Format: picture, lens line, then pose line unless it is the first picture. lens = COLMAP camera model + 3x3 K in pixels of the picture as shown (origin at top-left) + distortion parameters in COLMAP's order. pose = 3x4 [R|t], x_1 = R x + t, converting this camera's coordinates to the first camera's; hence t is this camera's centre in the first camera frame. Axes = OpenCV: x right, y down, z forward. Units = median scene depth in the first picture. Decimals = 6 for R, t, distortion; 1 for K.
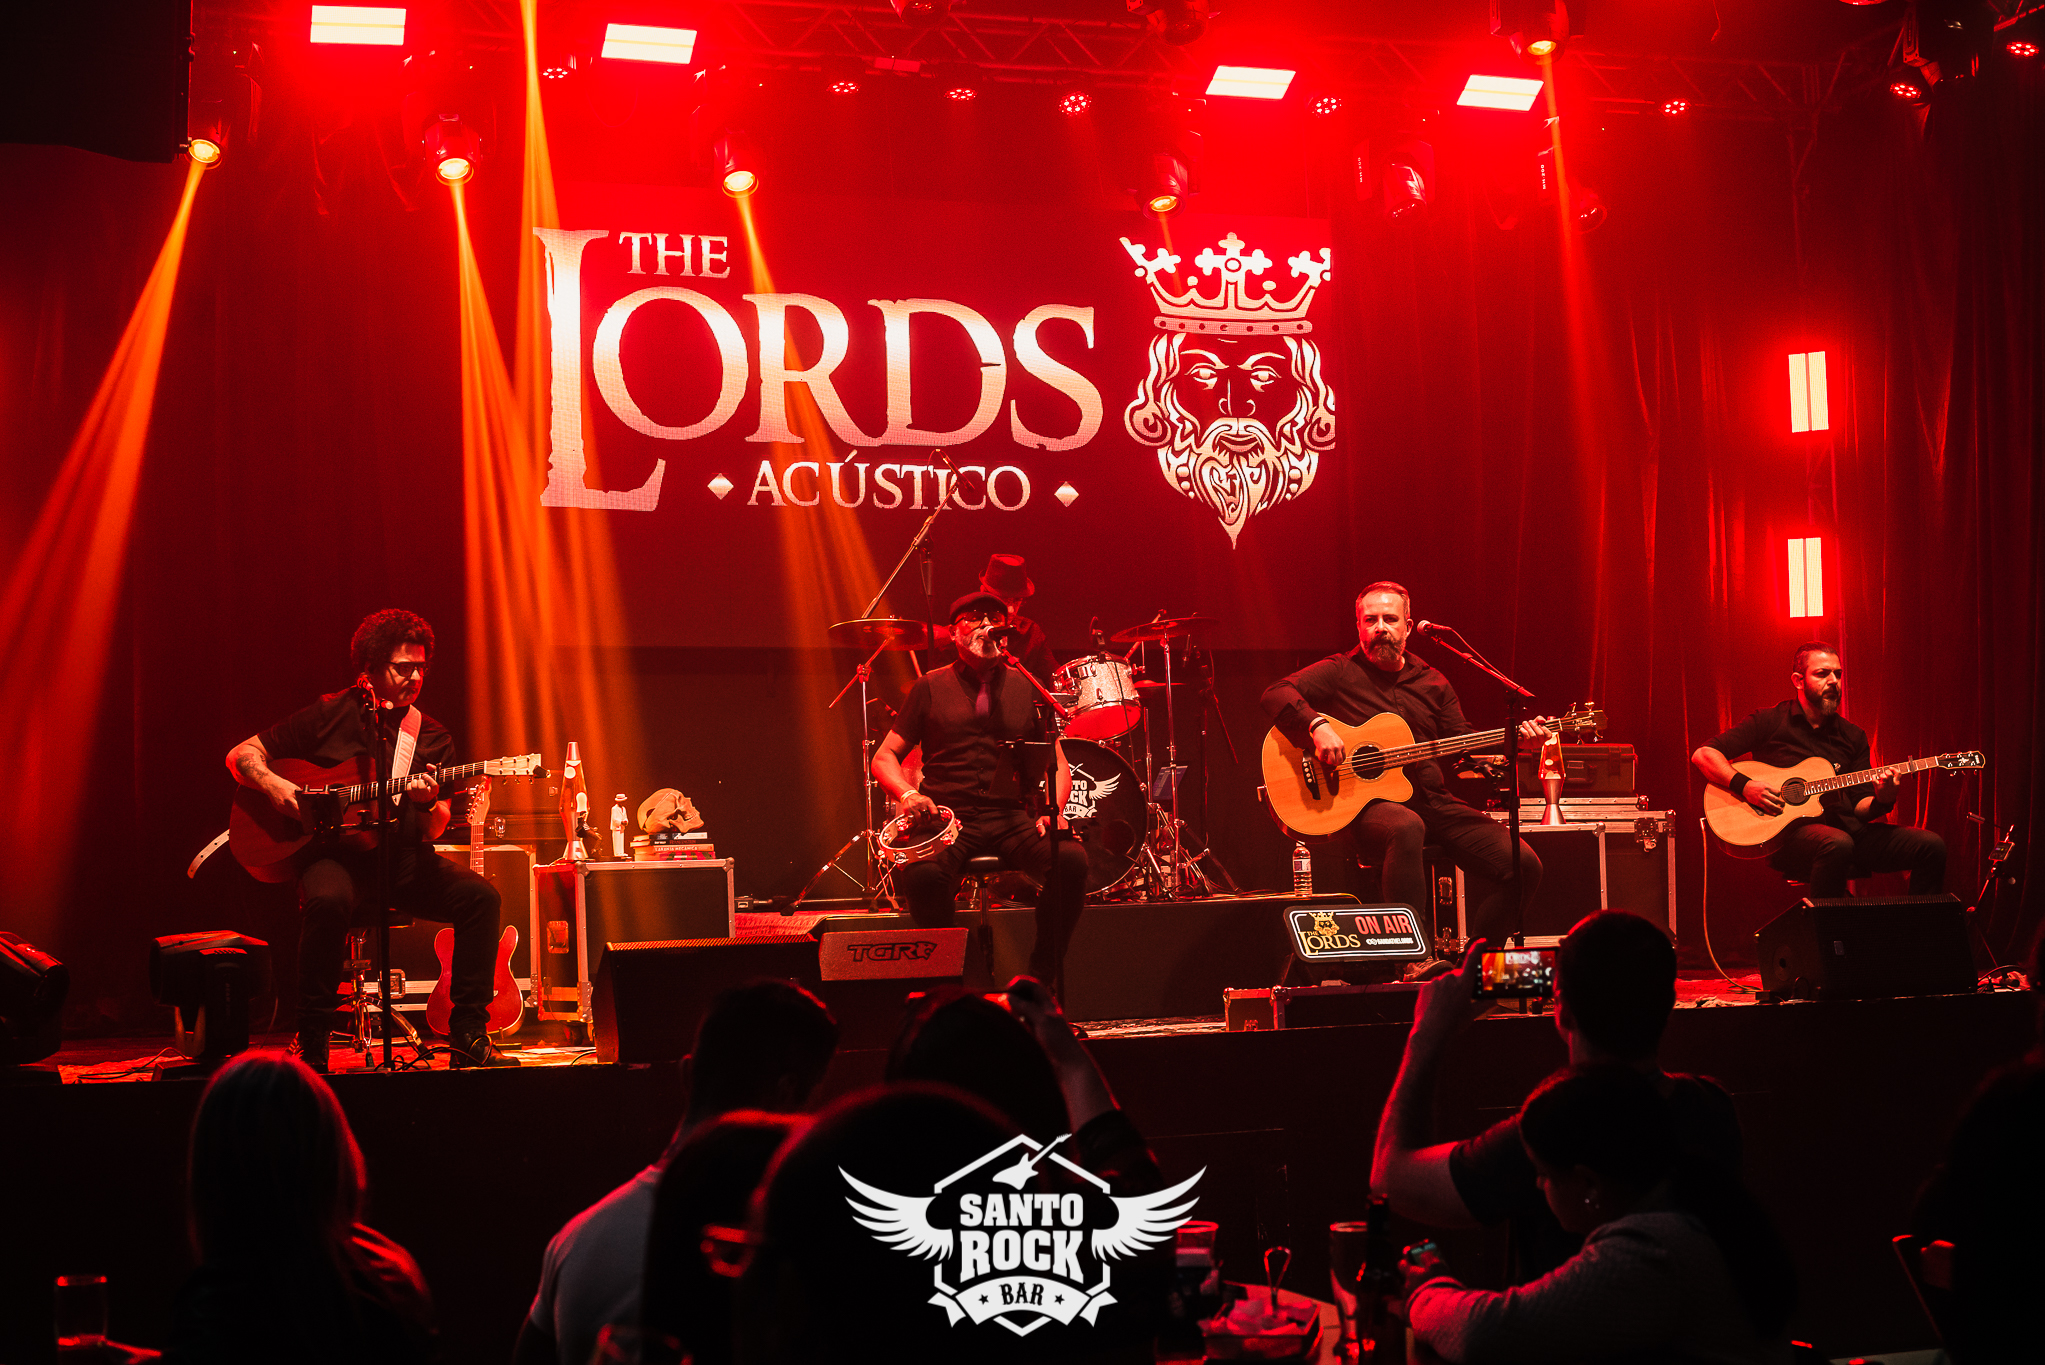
lens RADIAL K [[2985.6, 0, 1022.5], [0, 2985.6, 682.5], [0, 0, 1]] dist [-0.094603, -0.002034]
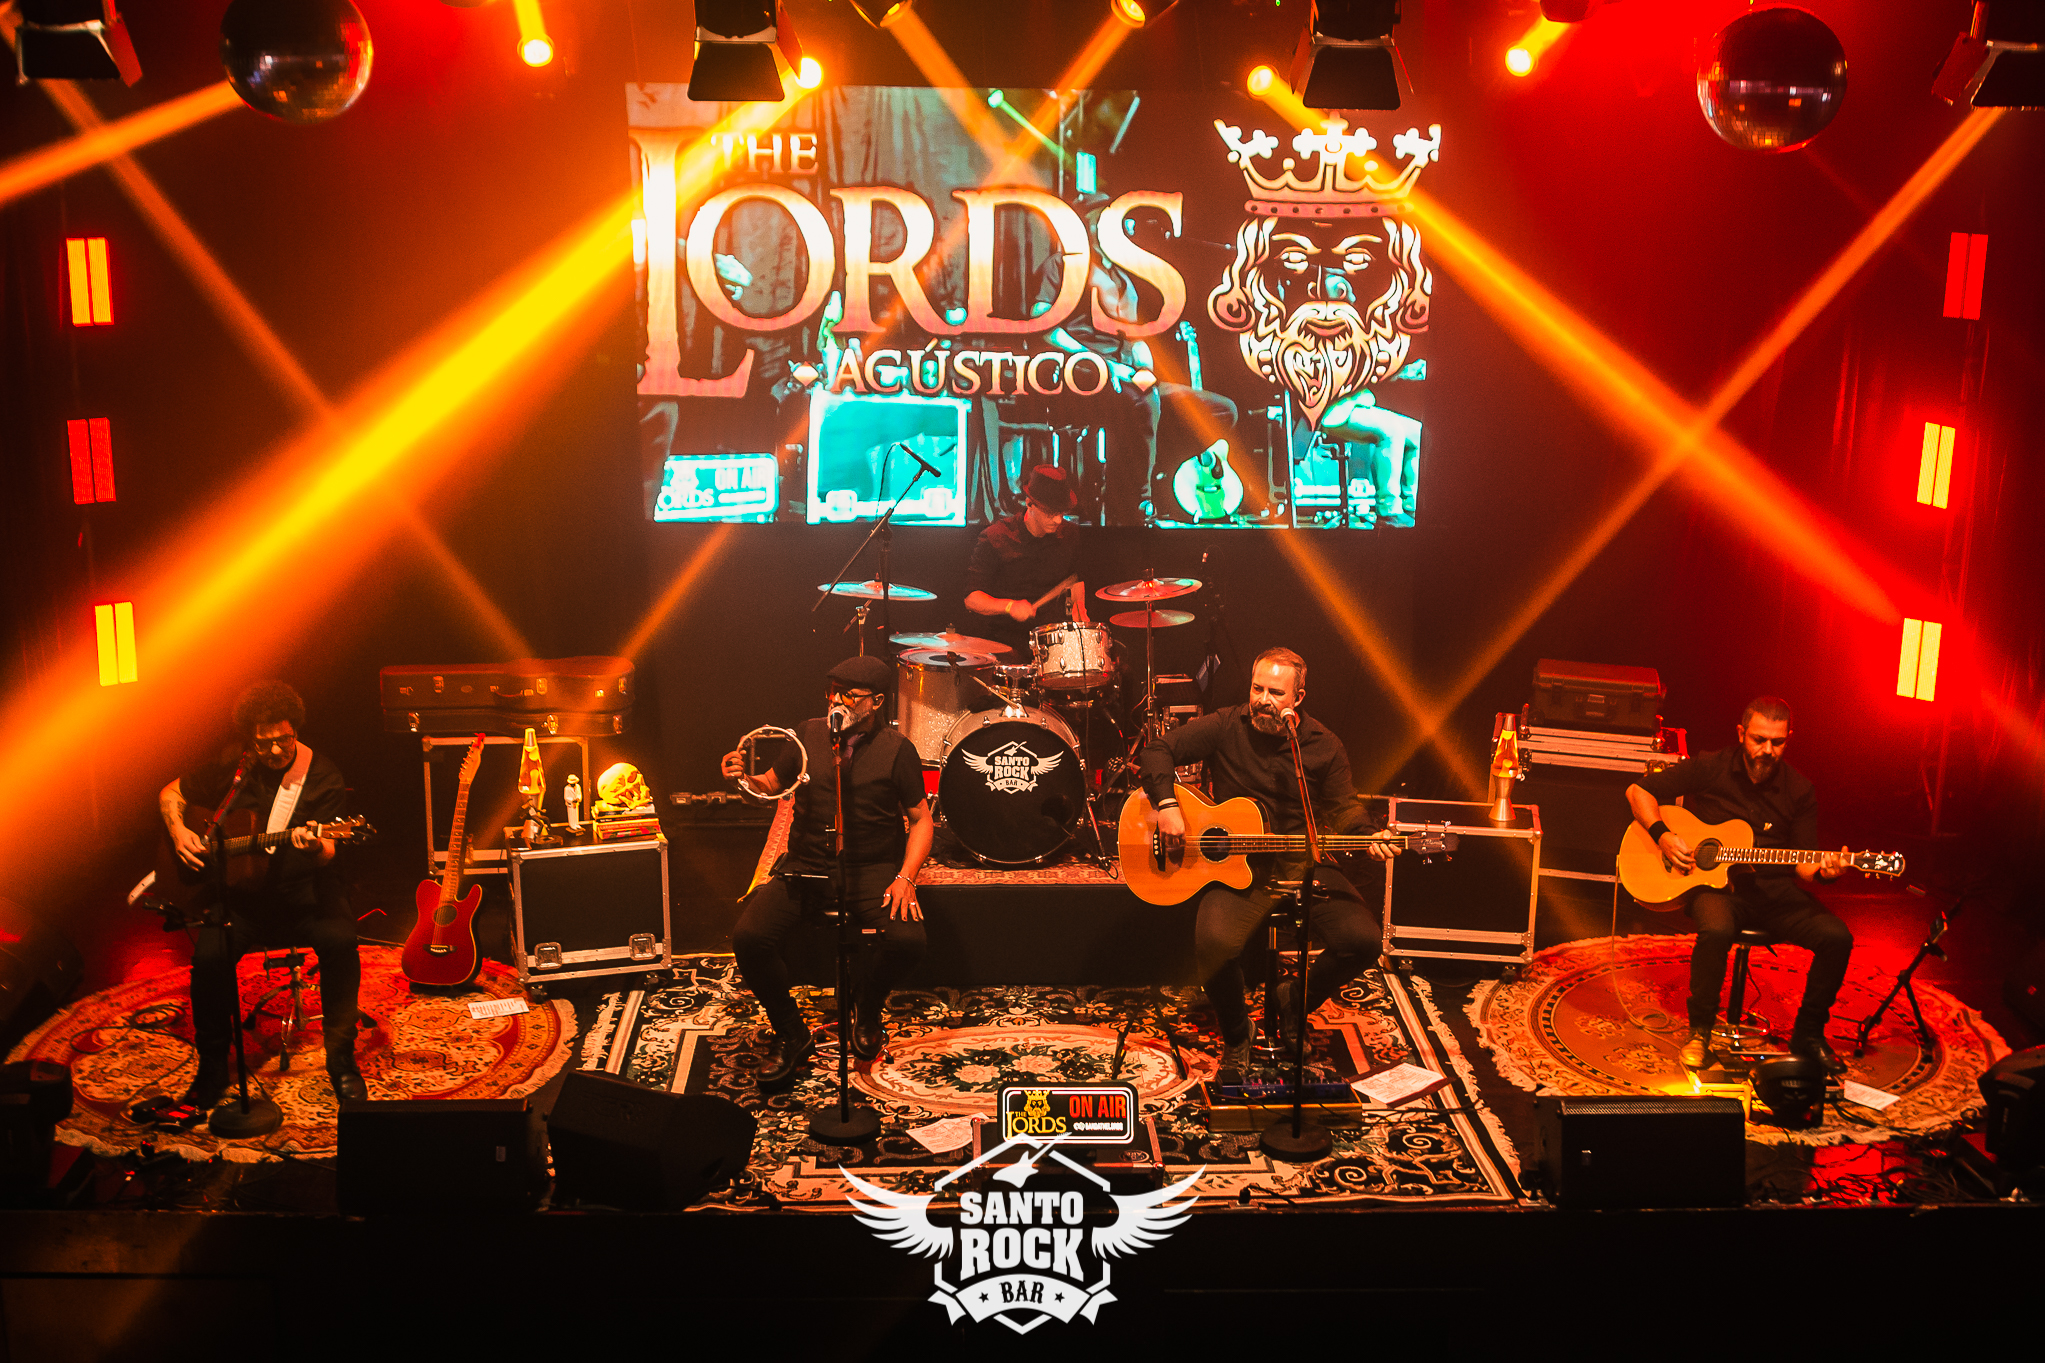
lens RADIAL K [[2398.0, 0, 1022.5], [0, 2398.0, 681.5], [0, 0, 1]] dist [-0.065567, -0.001792]
pose [[0.952998, 0.110466, -0.282121, 0.223866], [-0.015041, 0.947265, 0.320098, -0.232047], [0.302603, -0.300809, 0.904403, 0.197515]]
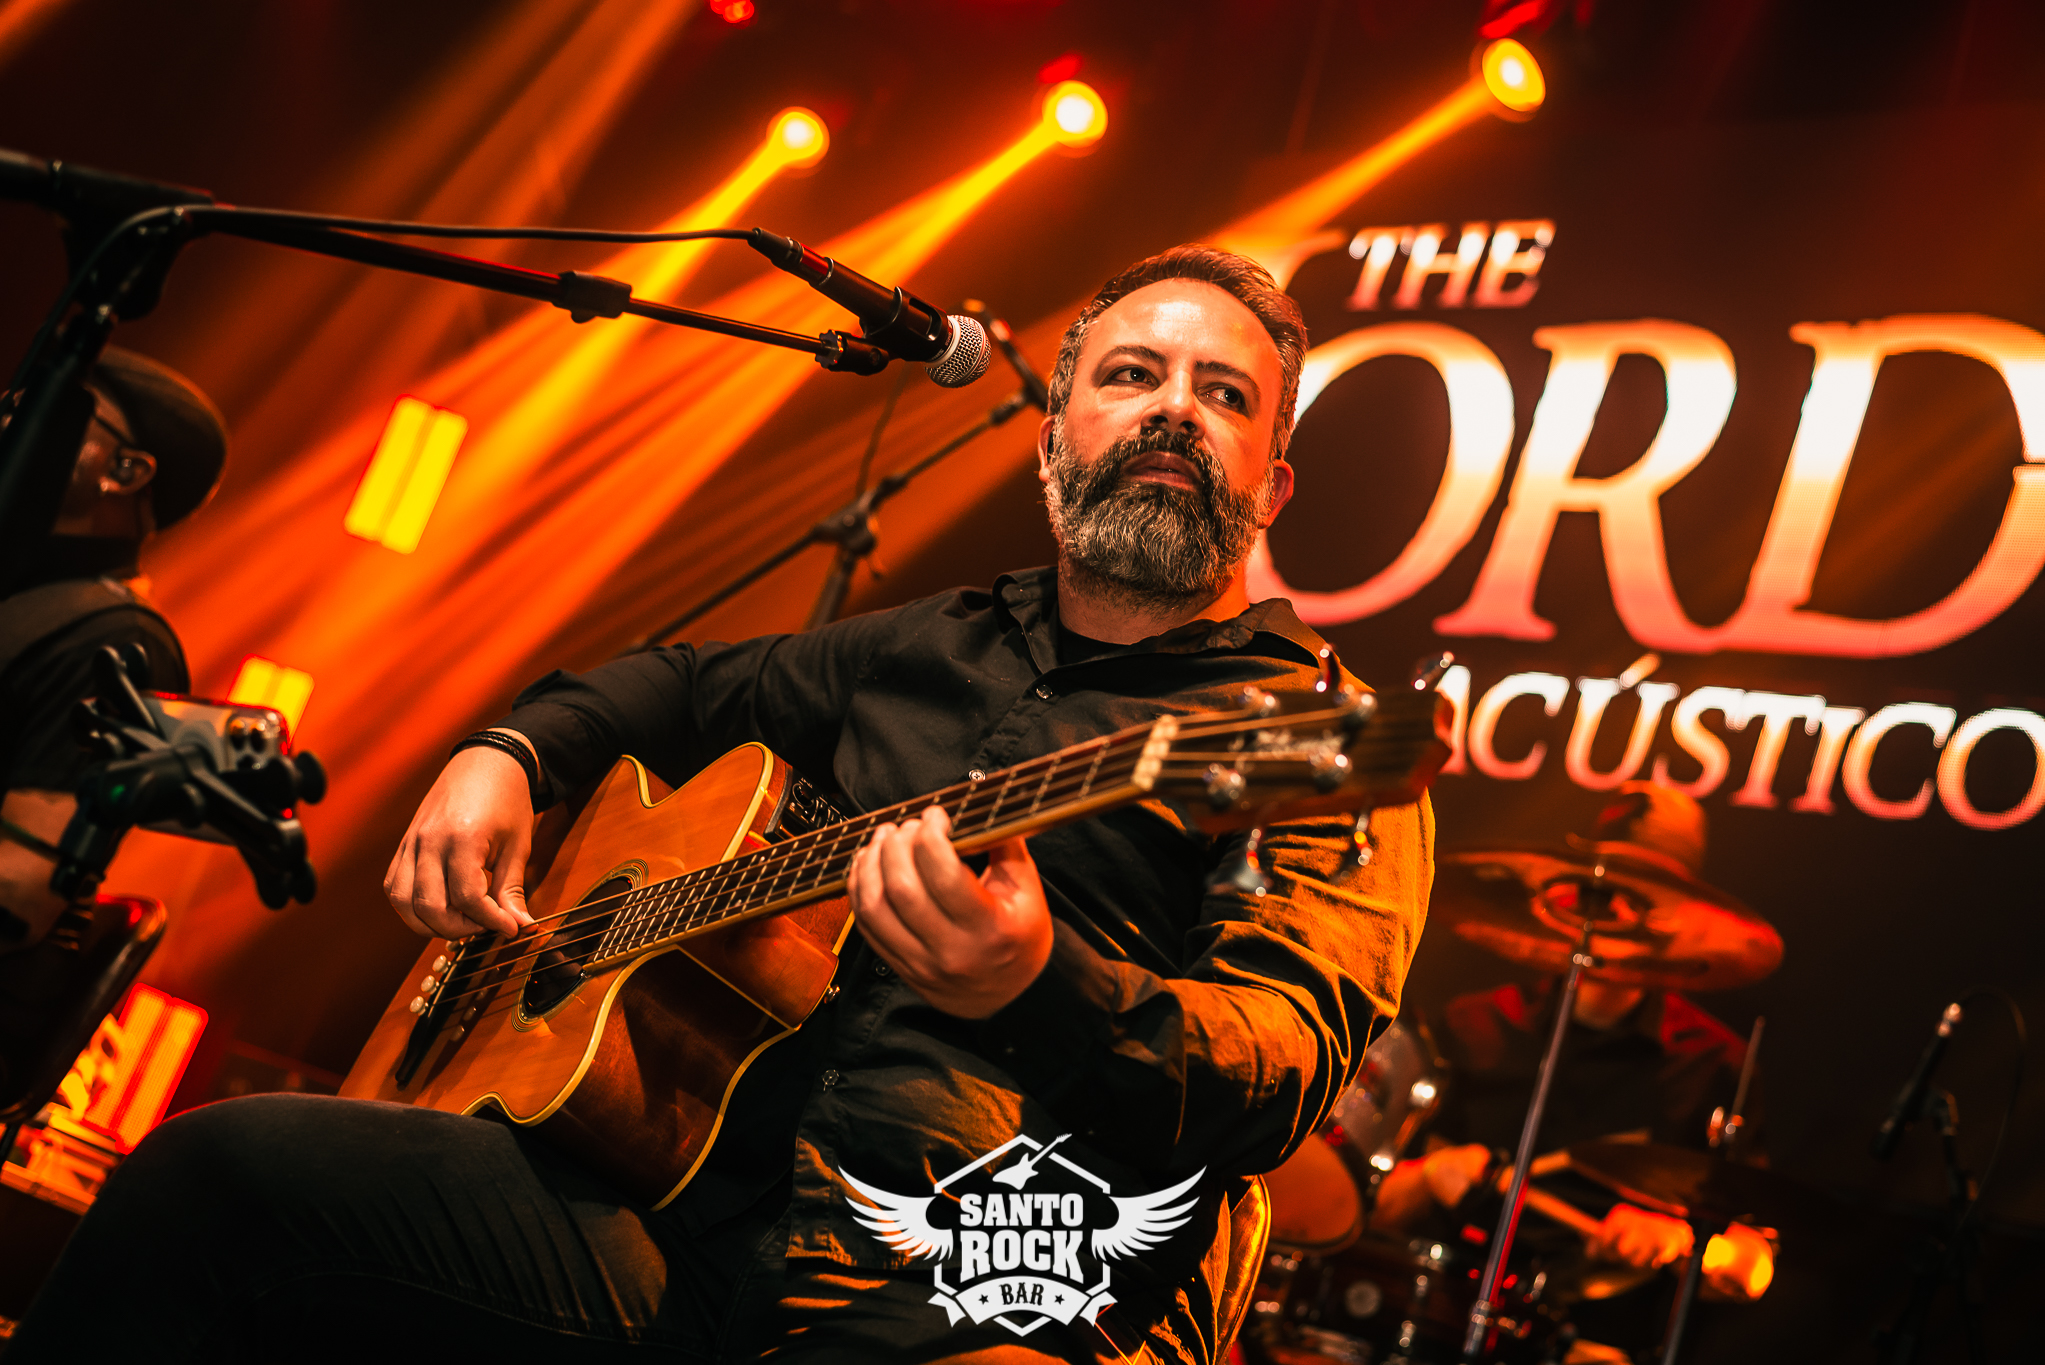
lens RADIAL K [[2998.6, 0, 1022.5], [0, 2998.6, 682.5], [0, 0, 1]] dist [-0.097612, -0.144467]
pose [[0.471203, -0.054190, -0.880359, 0.252660], [-0.293264, 0.931700, -0.214317, 0.035496], [0.831844, 0.359164, 0.423128, 0.748531]]
